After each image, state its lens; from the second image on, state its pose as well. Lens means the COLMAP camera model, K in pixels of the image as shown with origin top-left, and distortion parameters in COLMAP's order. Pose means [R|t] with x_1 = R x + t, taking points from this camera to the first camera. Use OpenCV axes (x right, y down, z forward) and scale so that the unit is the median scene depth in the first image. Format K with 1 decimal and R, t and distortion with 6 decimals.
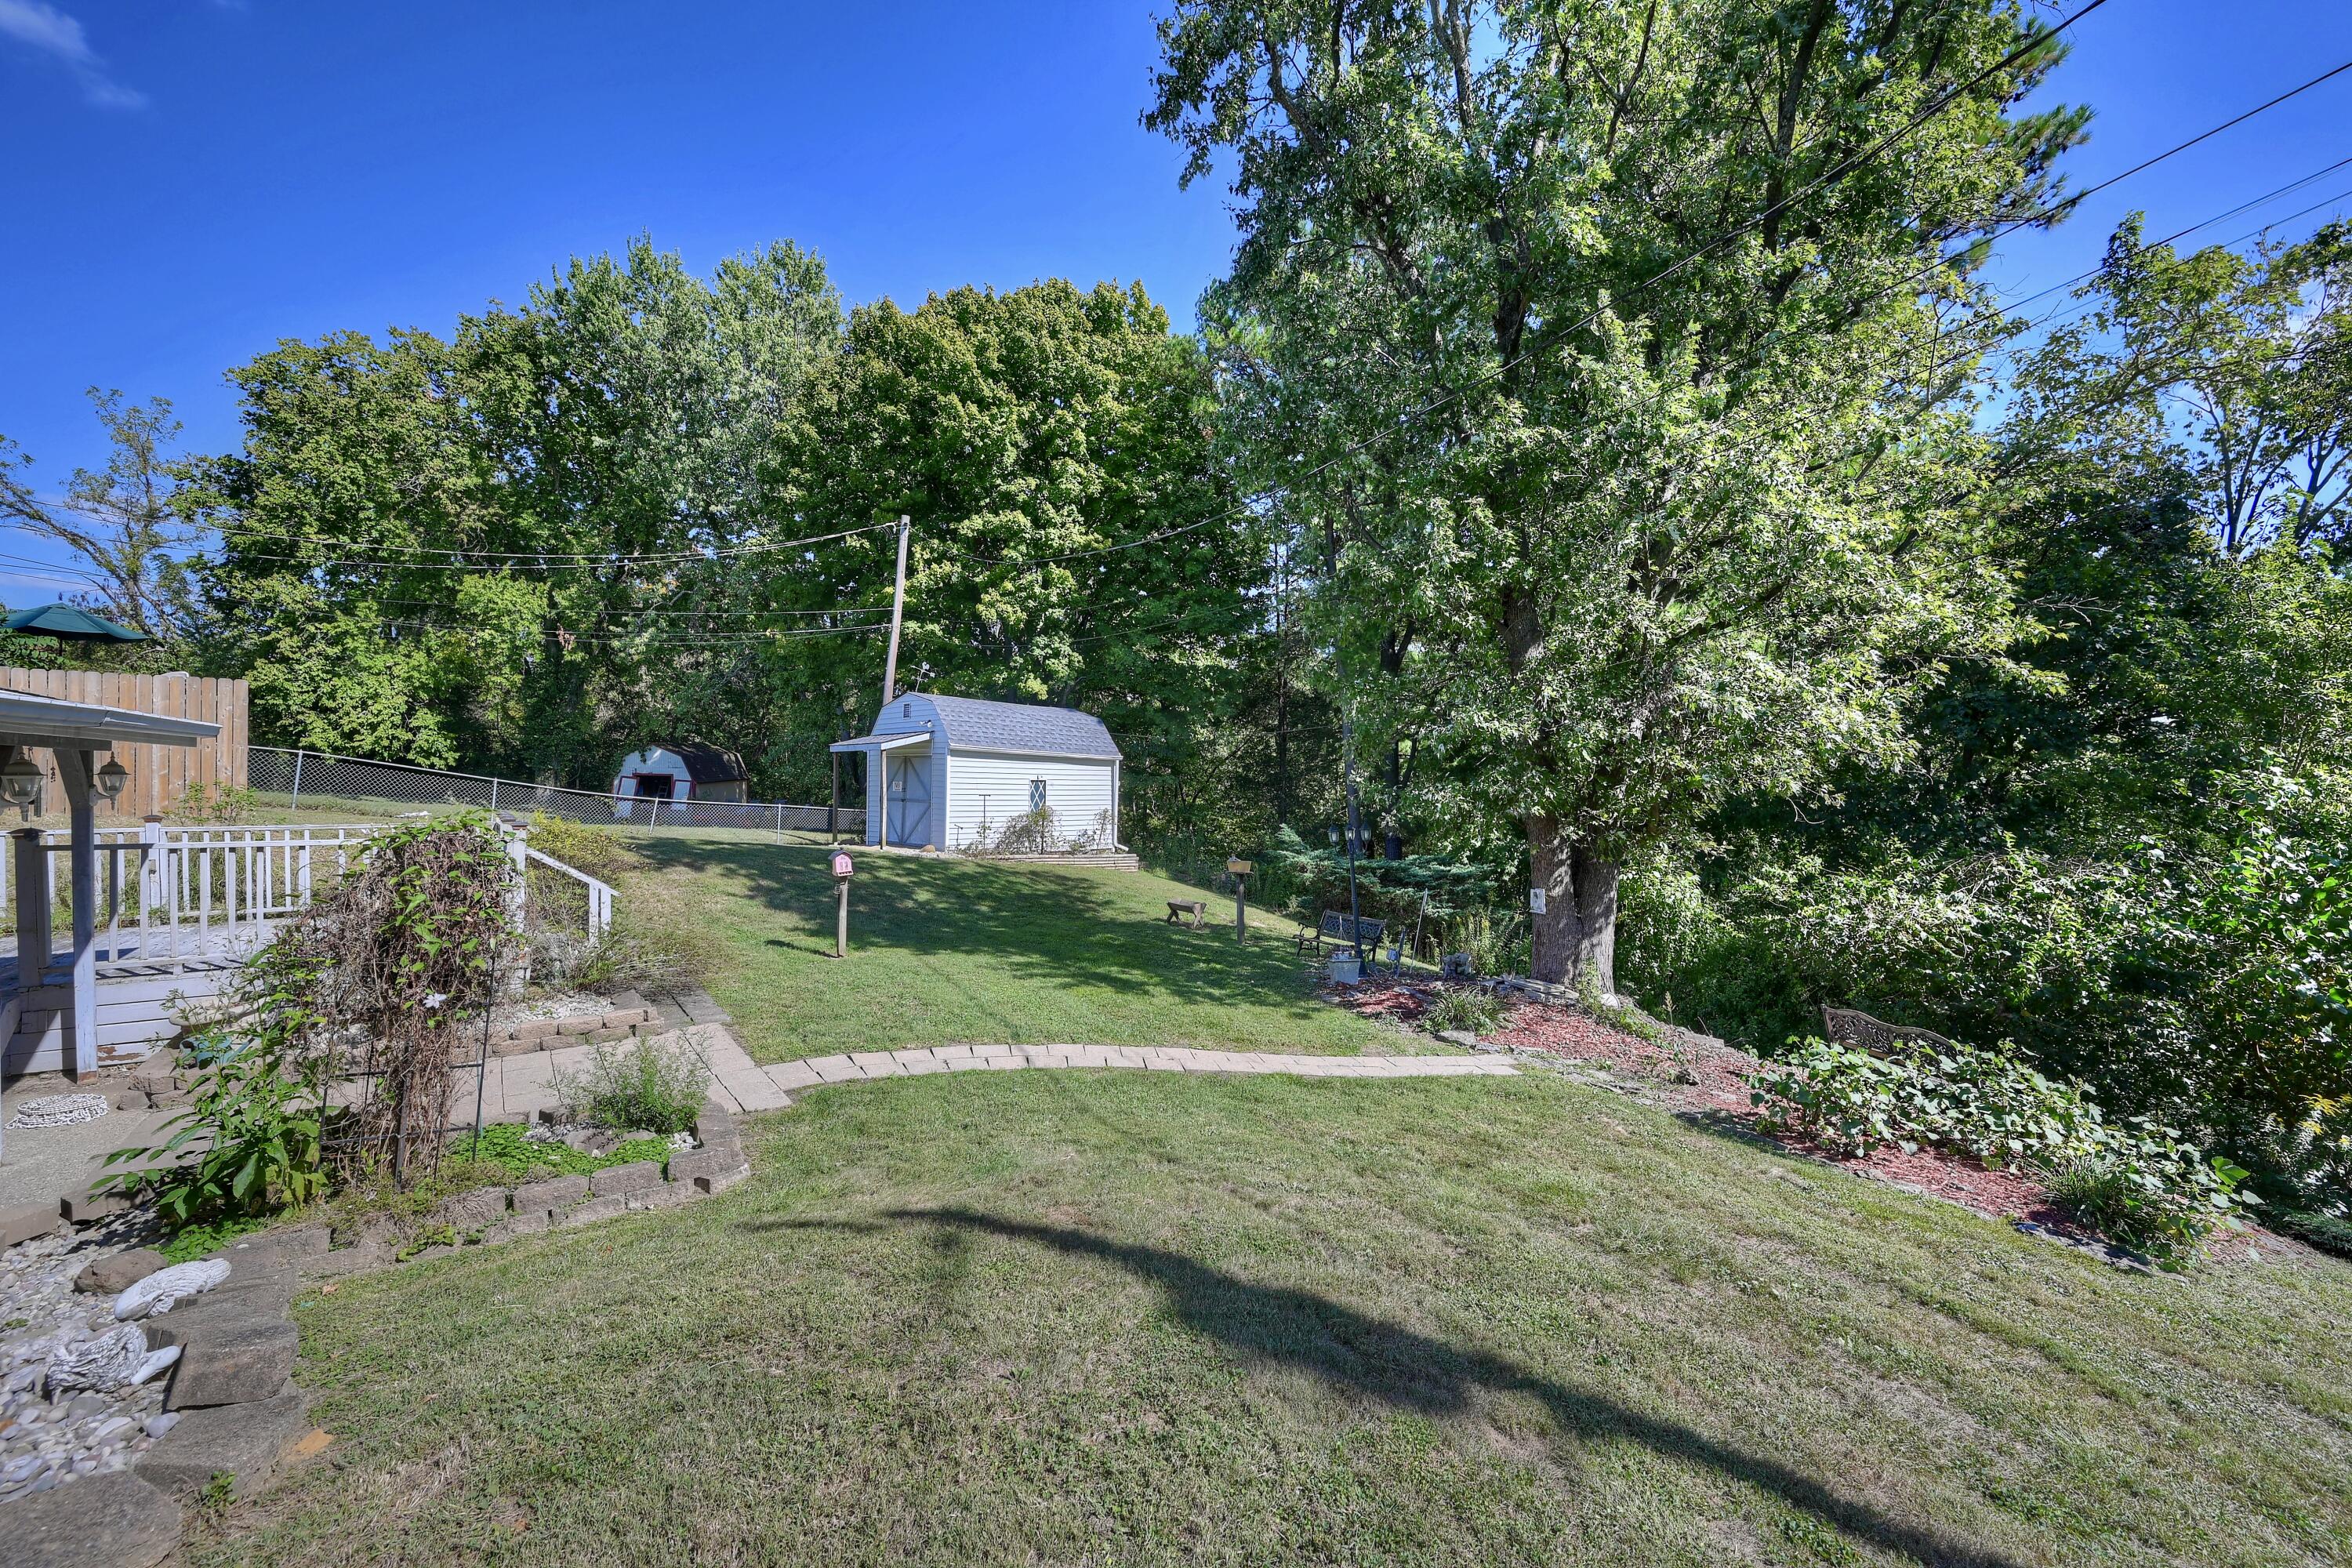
lens RADIAL K [[914.8, 0, 1177.6], [0, 914.8, 782.2], [0, 0, 1]] dist [0.003714, 0.000319]
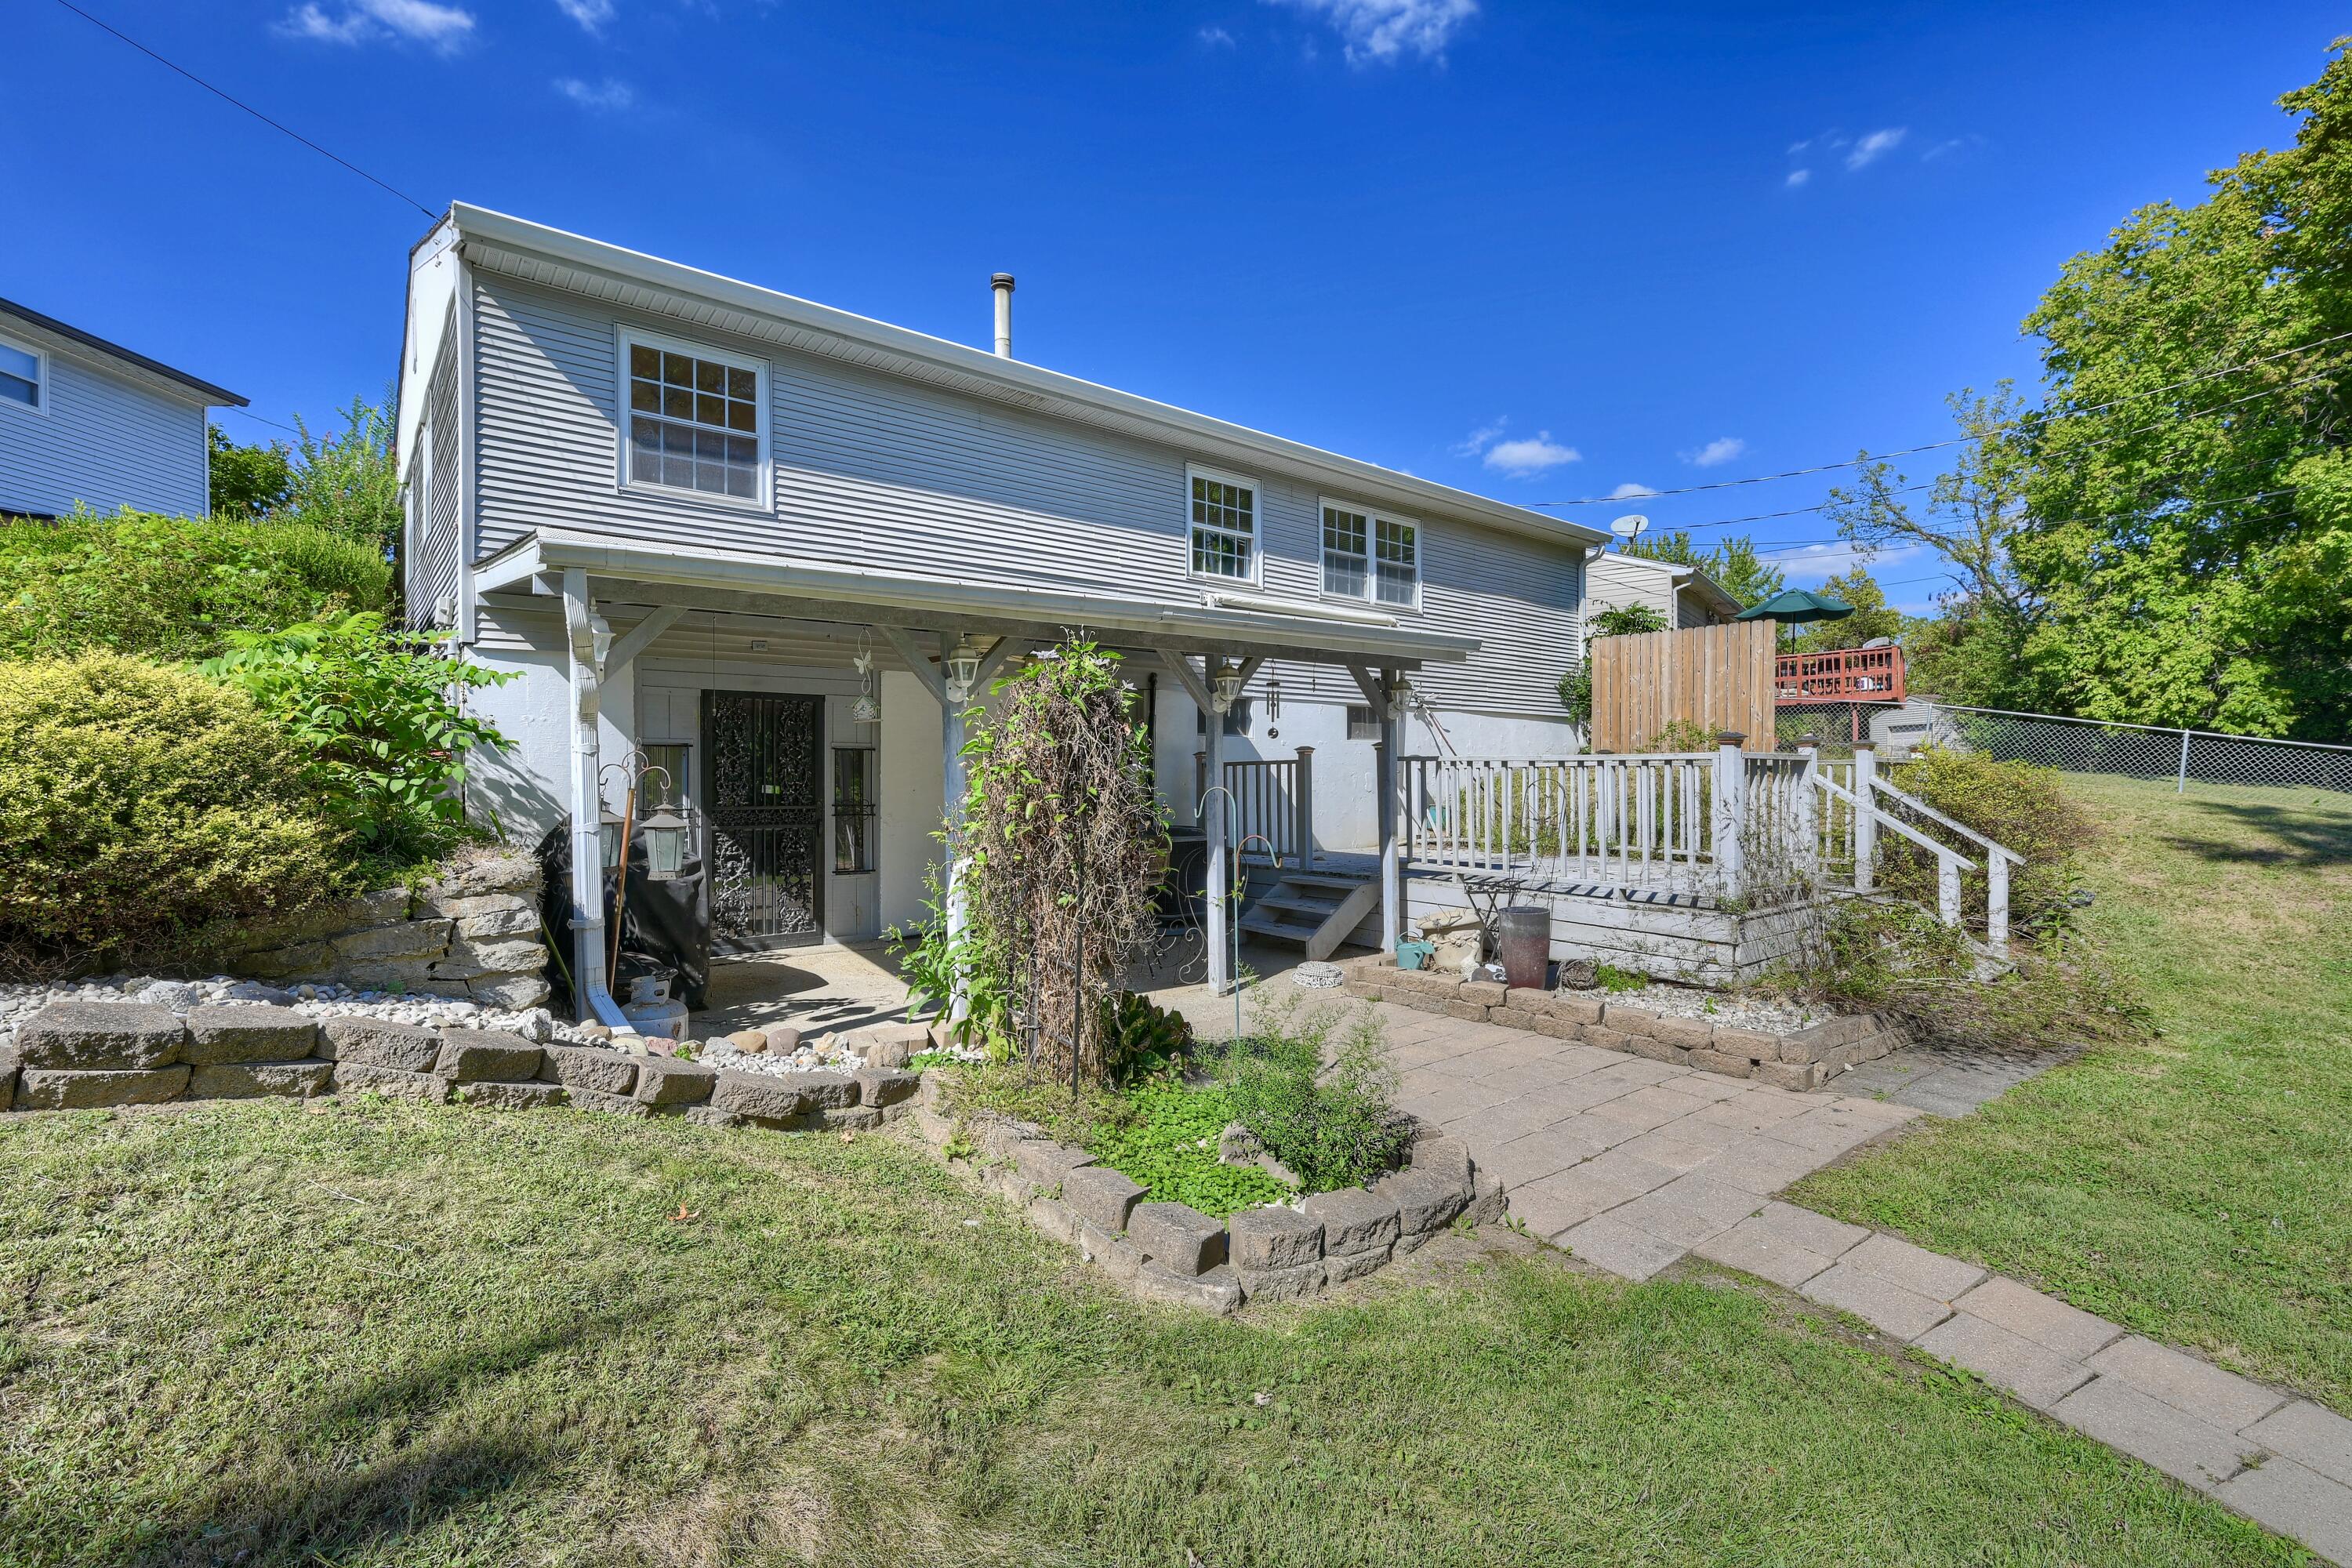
lens RADIAL K [[1064.0, 0, 1222.7], [0, 1064.0, 772.0], [0, 0, 1]] dist [0.010811, 0.000096]
pose [[0.031372, -0.011502, -0.999442, 0.019040], [0.000338, 0.999934, -0.011497, 0.022067], [0.999508, 0.000023, 0.031374, 0.158844]]
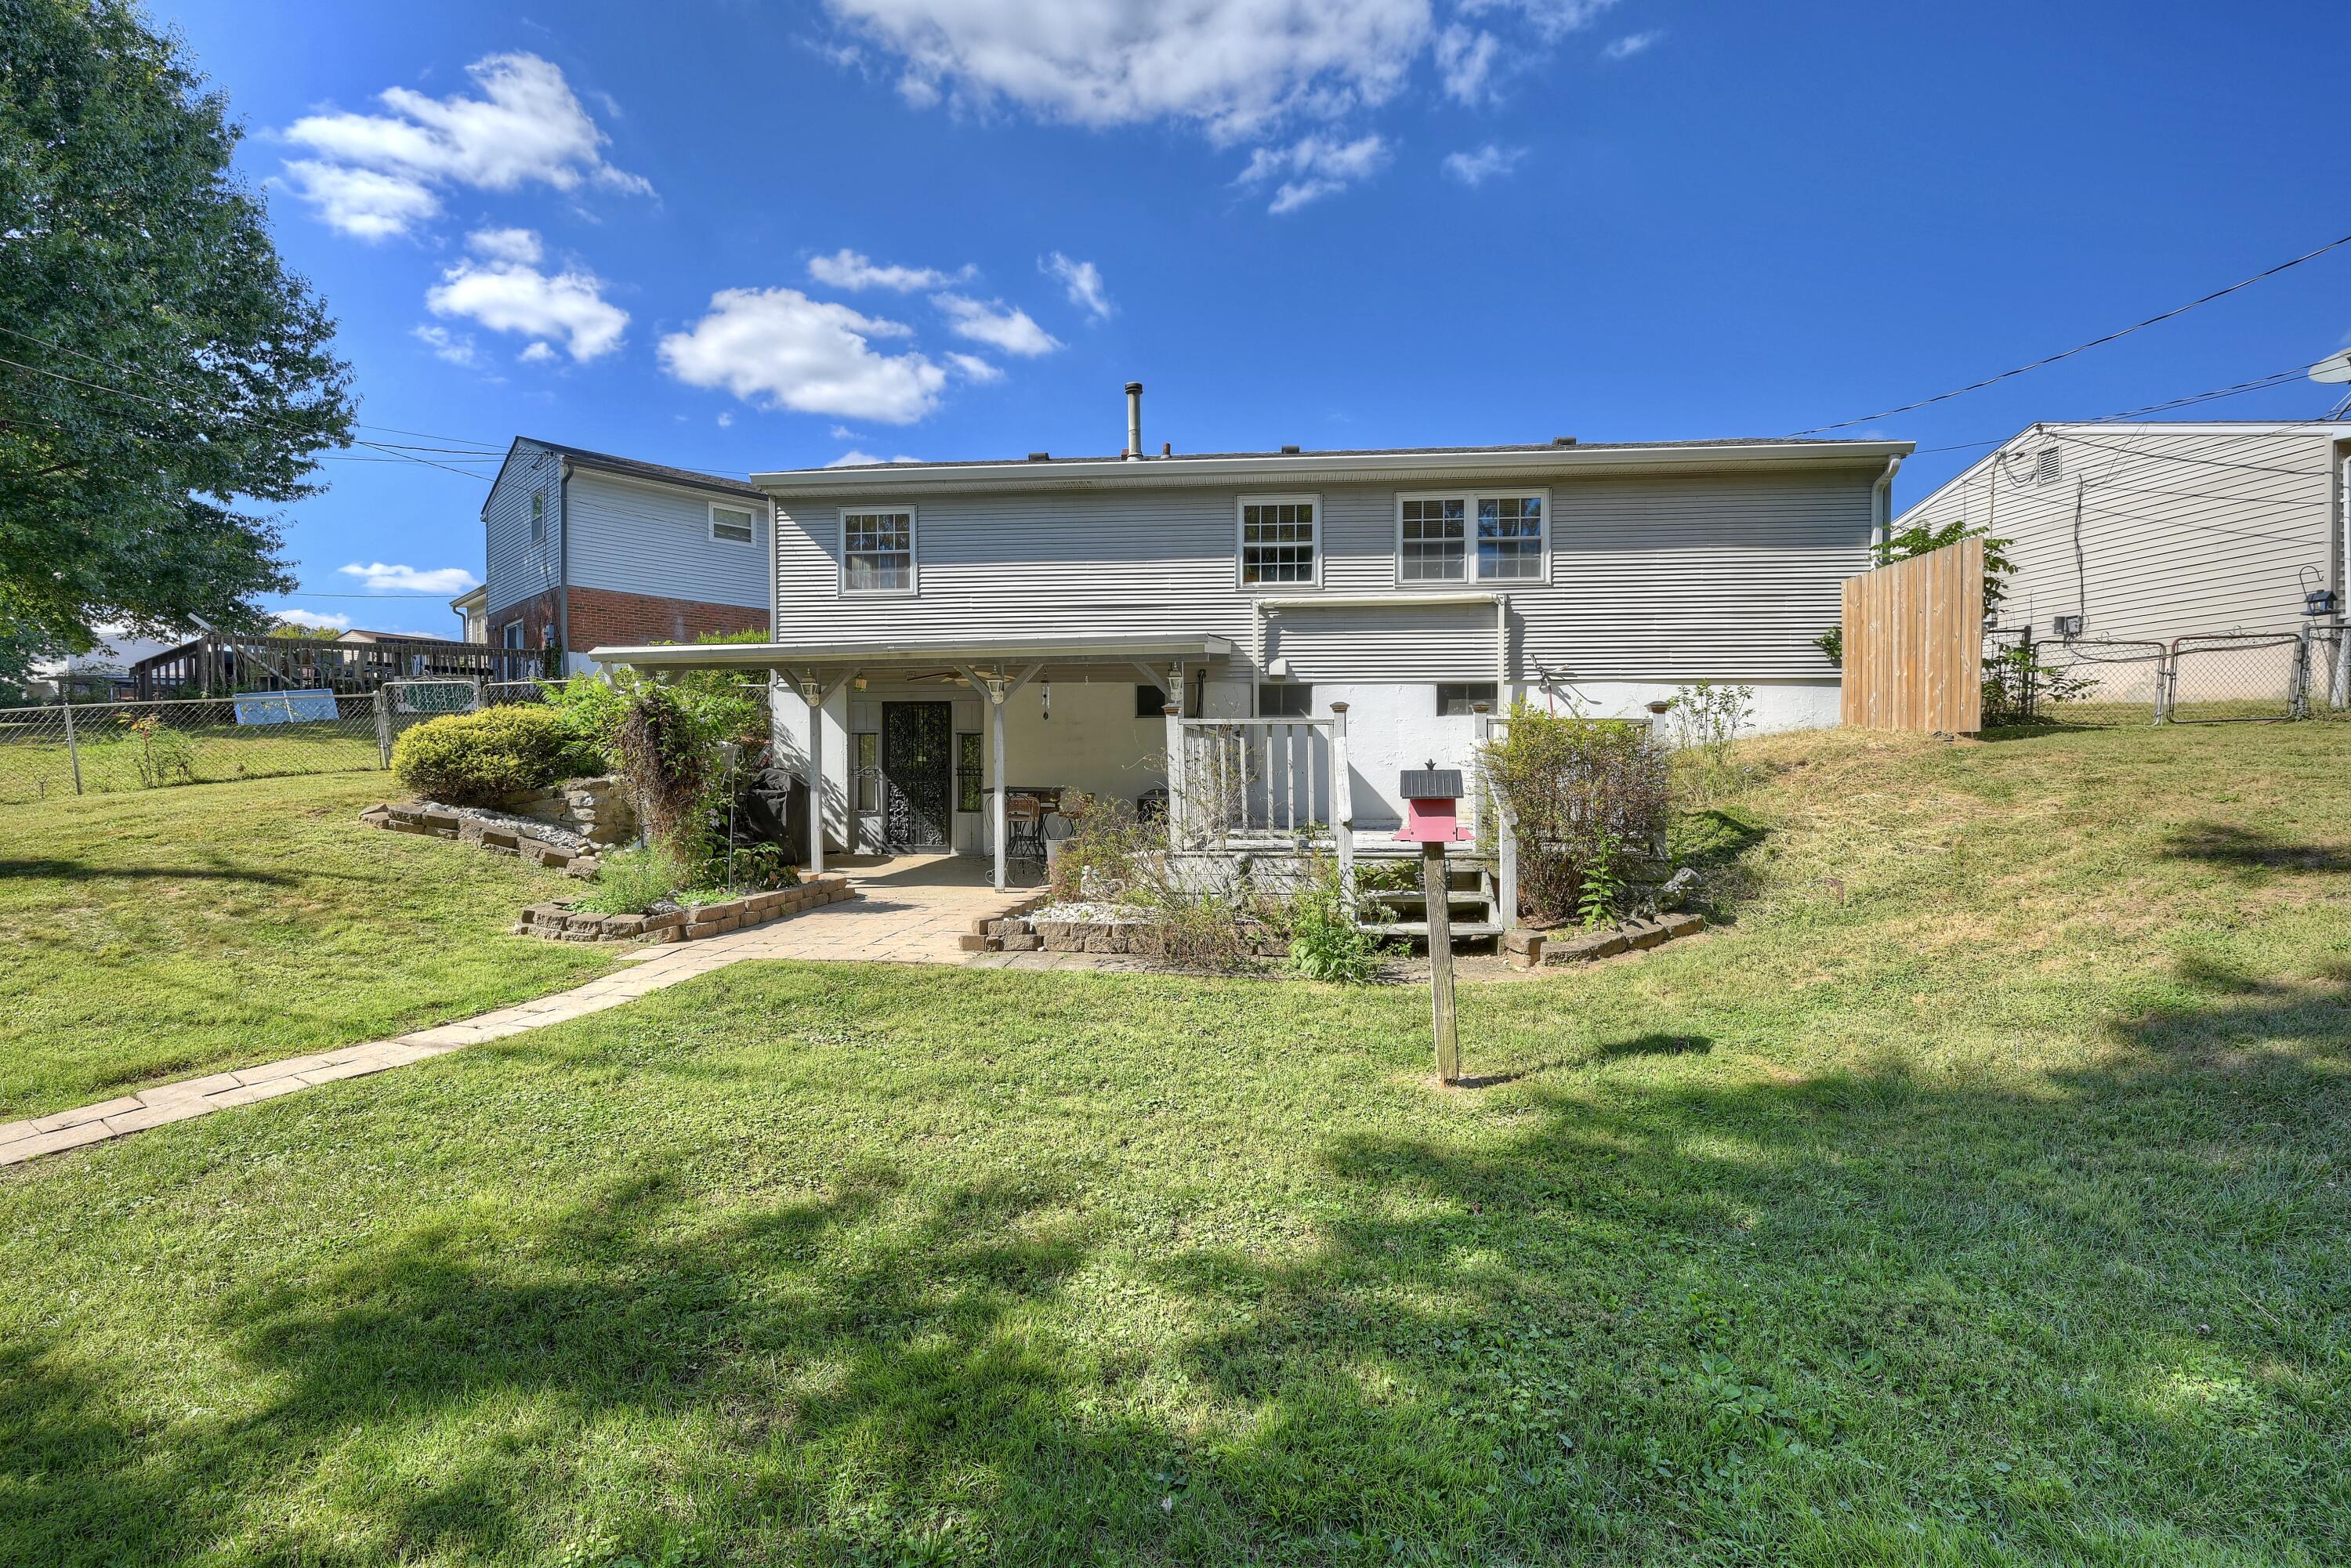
lens RADIAL K [[1063.5, 0, 1159.8], [0, 1063.5, 784.0], [0, 0, 1]] dist [0.010811, 0.000096]
pose [[-0.696052, 0.003913, -0.717980, 0.007157], [-0.005212, 0.999931, 0.010503, 0.026666], [0.717972, 0.011053, -0.695984, 0.350727]]
